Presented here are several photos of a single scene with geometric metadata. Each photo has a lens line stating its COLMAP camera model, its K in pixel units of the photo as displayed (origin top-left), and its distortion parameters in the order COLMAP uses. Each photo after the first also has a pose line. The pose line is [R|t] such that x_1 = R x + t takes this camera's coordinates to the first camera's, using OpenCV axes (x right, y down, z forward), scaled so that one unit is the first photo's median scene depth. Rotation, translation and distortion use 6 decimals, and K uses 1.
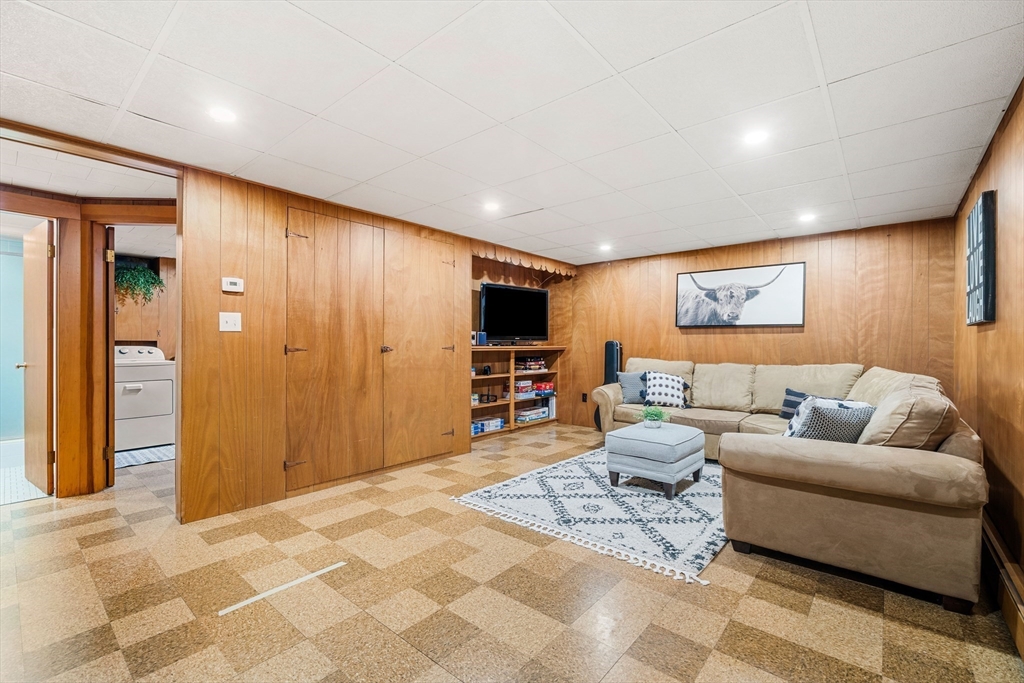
lens RADIAL K [[443.6, 0, 507.9], [0, 443.6, 333.7], [0, 0, 1]] dist [-0.001371, 0.000008]
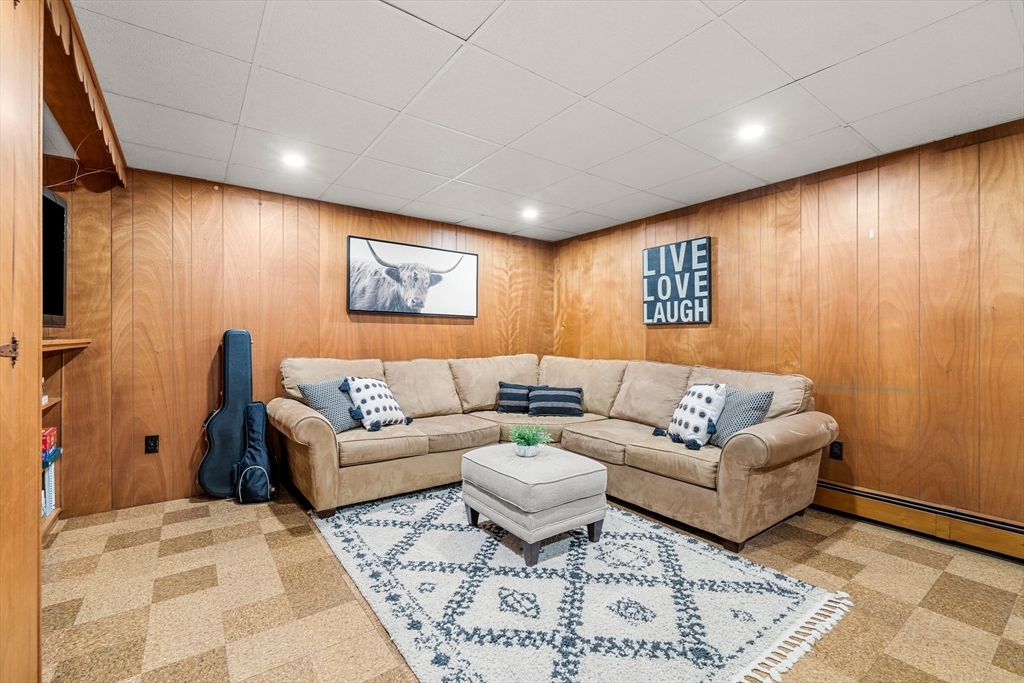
lens RADIAL K [[443.6, 0, 507.9], [0, 443.6, 333.7], [0, 0, 1]] dist [-0.001371, 0.000008]
pose [[0.229425, 0.008769, 0.973287, -0.315664], [-0.025461, 0.999671, -0.003005, 0.020466], [-0.972993, -0.024092, 0.229573, 0.756769]]
